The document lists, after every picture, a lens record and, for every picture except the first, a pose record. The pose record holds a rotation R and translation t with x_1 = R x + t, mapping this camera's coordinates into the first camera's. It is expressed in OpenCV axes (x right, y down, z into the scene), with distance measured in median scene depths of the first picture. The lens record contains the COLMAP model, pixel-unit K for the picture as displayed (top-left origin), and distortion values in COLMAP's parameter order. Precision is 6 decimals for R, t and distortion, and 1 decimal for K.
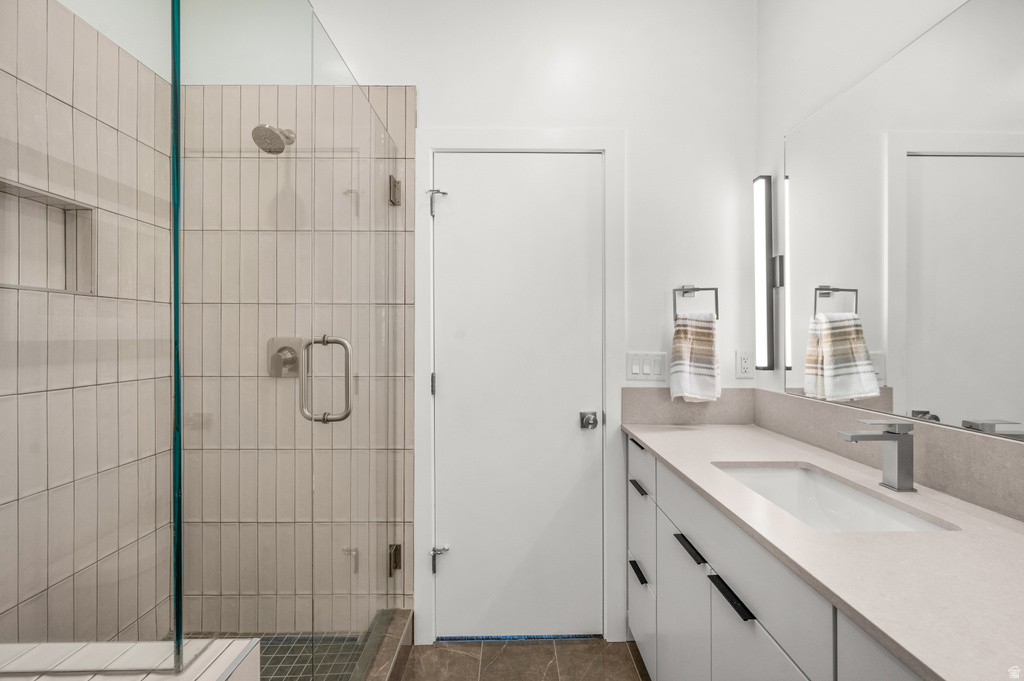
lens RADIAL K [[414.4, 0, 512.0], [0, 414.4, 340.5], [0, 0, 1]] dist [-0.000101, -0.000011]
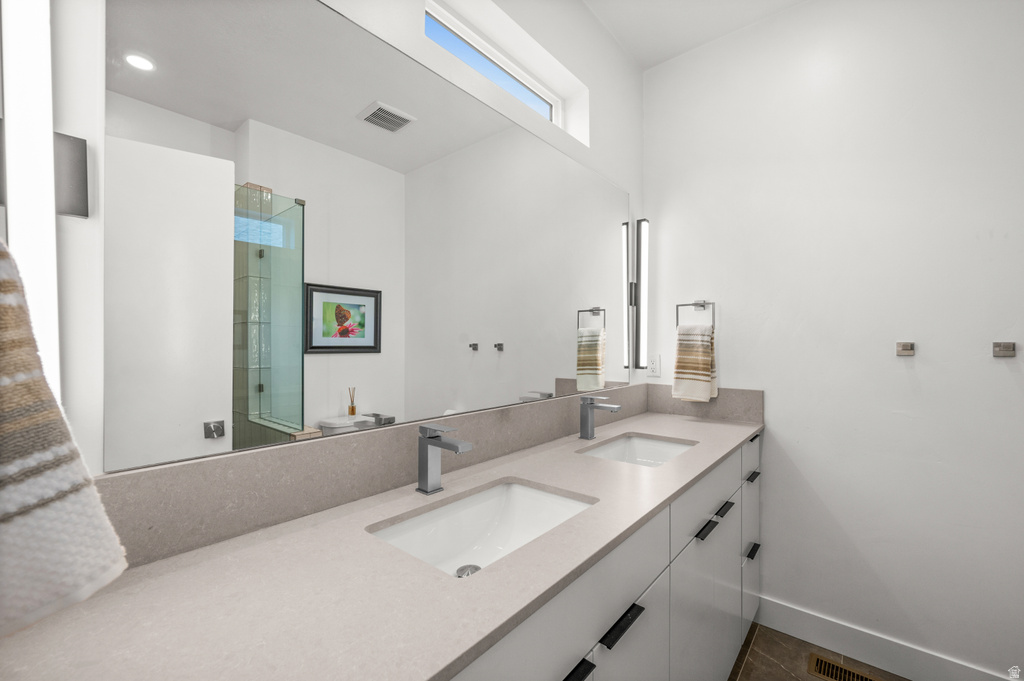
lens RADIAL K [[424.3, 0, 512.0], [0, 424.3, 340.5], [0, 0, 1]] dist [0.000345, 0.000028]
pose [[-0.766279, -0.005531, 0.642484, 0.046395], [-0.009669, 0.999949, -0.002924, -0.038412], [-0.642435, -0.008453, -0.766293, 1.711617]]
